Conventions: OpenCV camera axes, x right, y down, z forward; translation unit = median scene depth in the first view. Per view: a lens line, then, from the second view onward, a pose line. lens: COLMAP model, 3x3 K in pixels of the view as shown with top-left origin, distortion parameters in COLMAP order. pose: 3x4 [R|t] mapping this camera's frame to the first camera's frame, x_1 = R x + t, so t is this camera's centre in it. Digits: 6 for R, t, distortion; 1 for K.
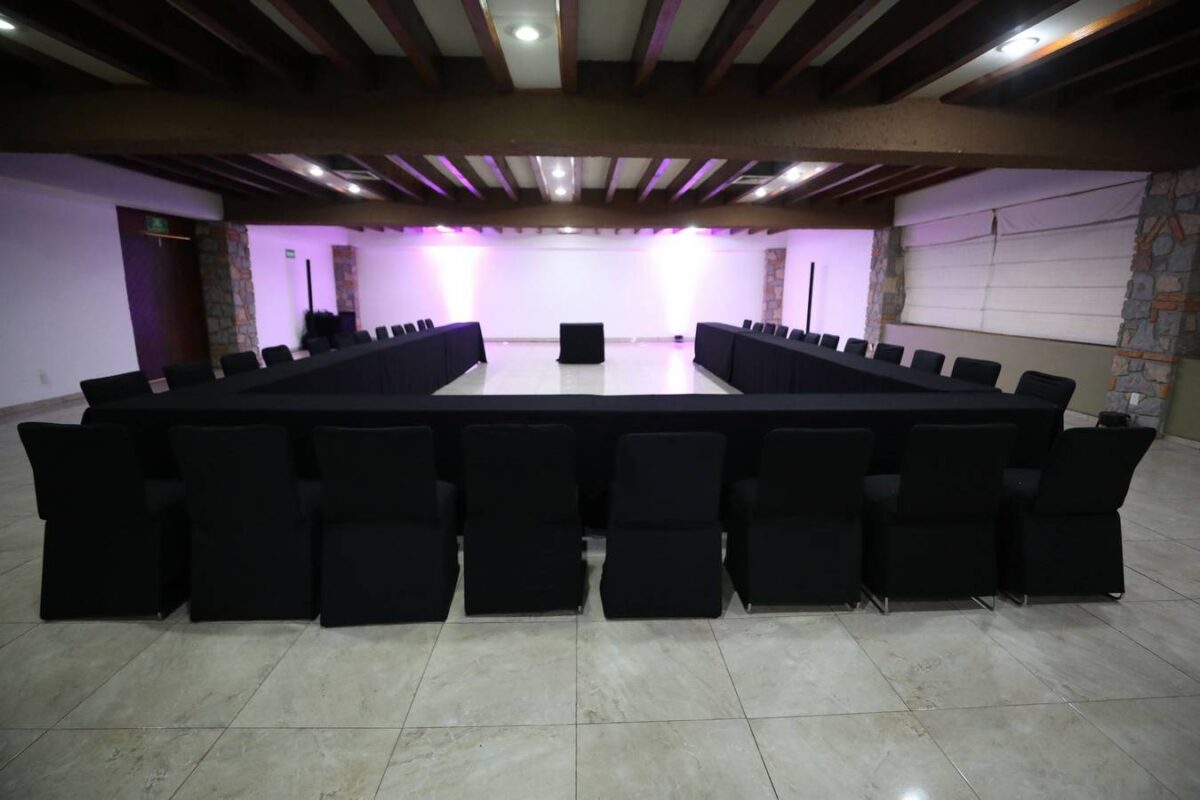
lens RADIAL K [[541.5, 0, 600.0], [0, 541.5, 400.0], [0, 0, 1]] dist [-0.029047, 0.000597]
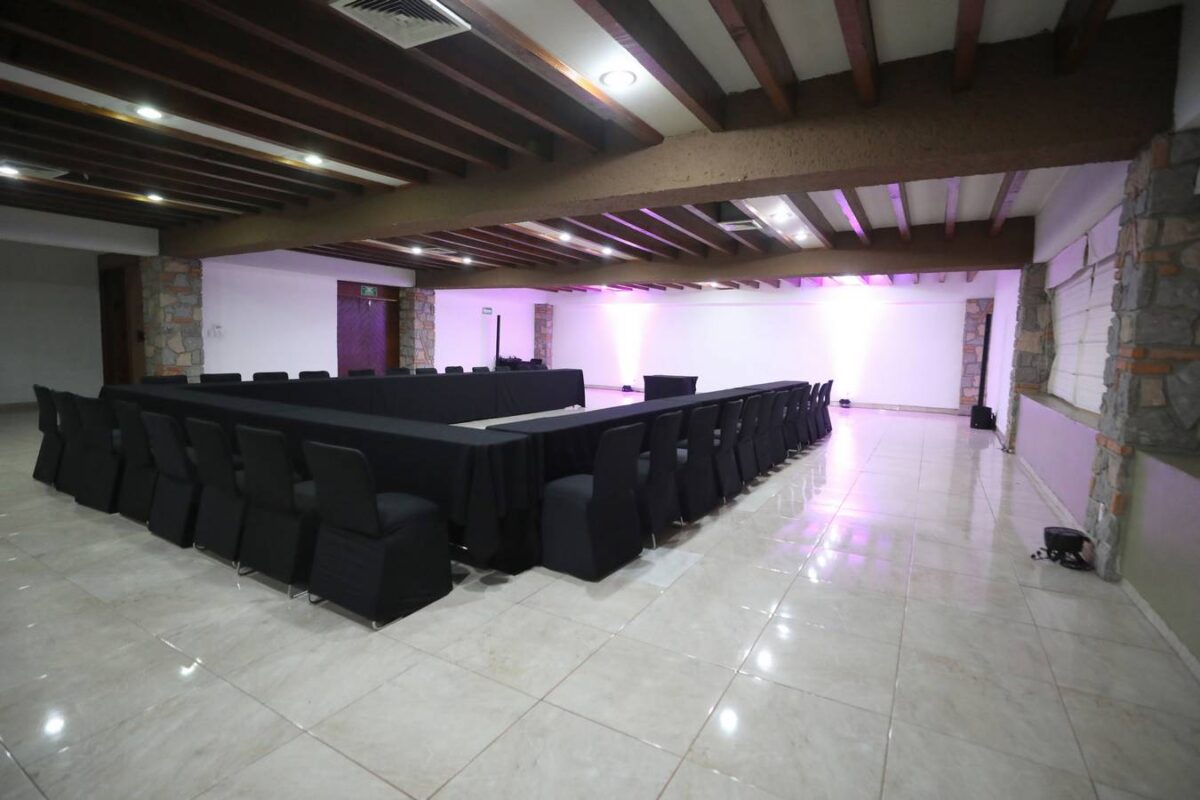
lens RADIAL K [[561.5, 0, 600.0], [0, 561.5, 400.0], [0, 0, 1]] dist [-0.029062, 0.000302]
pose [[0.841793, 0.070478, -0.535180, 0.467171], [-0.128652, 0.989065, -0.072108, -0.006074], [0.524246, 0.129552, 0.841655, 0.070815]]
